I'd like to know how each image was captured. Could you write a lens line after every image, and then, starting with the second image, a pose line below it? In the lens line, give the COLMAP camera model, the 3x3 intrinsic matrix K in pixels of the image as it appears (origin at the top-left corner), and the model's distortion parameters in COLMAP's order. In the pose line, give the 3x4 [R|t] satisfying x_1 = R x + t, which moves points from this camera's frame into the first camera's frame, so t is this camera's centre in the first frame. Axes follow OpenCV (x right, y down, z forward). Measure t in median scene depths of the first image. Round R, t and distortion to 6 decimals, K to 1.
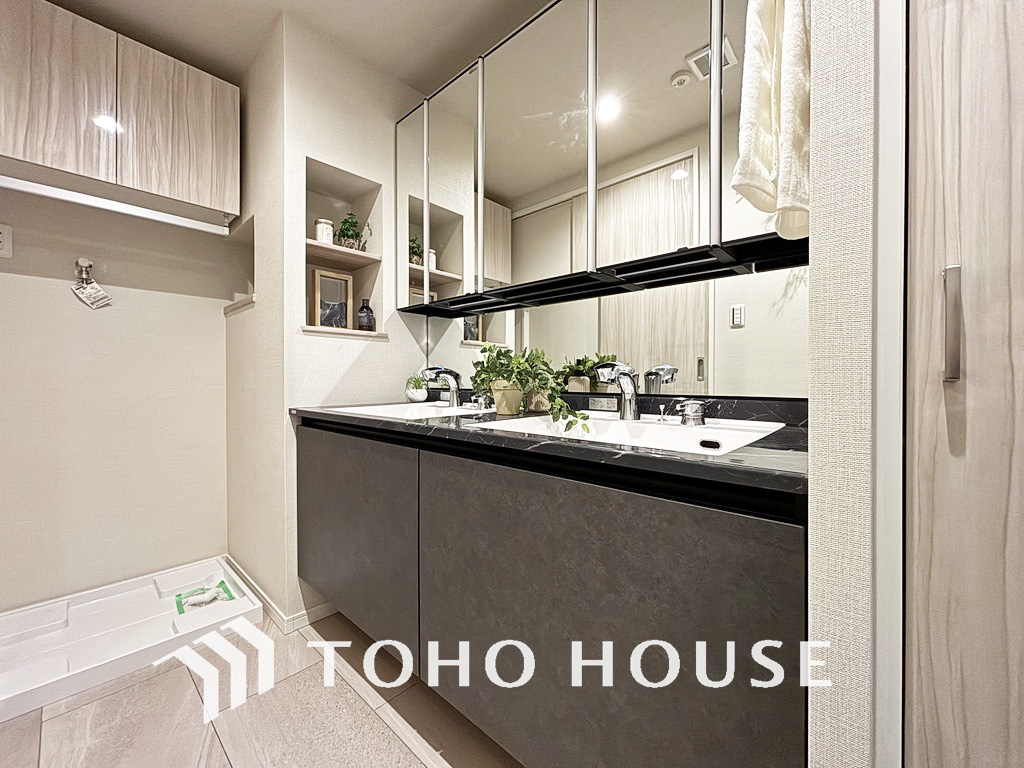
lens RADIAL K [[409.6, 0, 507.9], [0, 409.6, 383.7], [0, 0, 1]] dist [-0.000629, -0.000325]
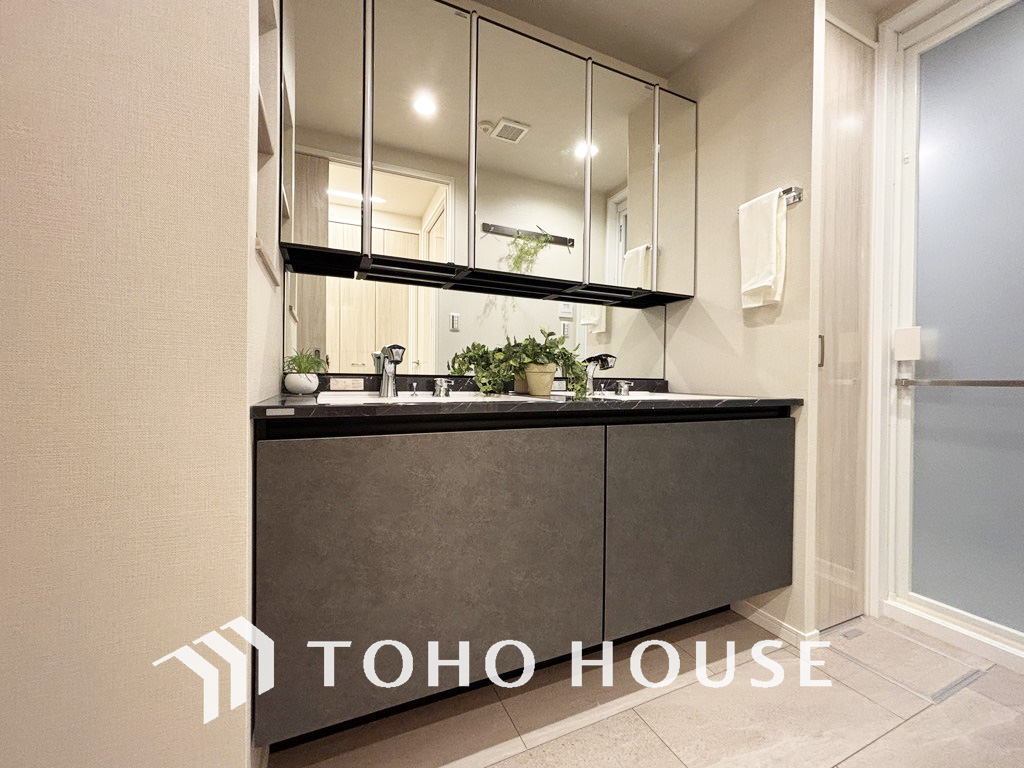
lens RADIAL K [[409.6, 0, 507.9], [0, 409.6, 383.7], [0, 0, 1]] dist [-0.000629, -0.000325]
pose [[0.394102, -0.004540, 0.919056, -0.771318], [-0.000507, 0.999987, 0.005157, 0.027493], [-0.919067, -0.002498, 0.394094, 0.486630]]
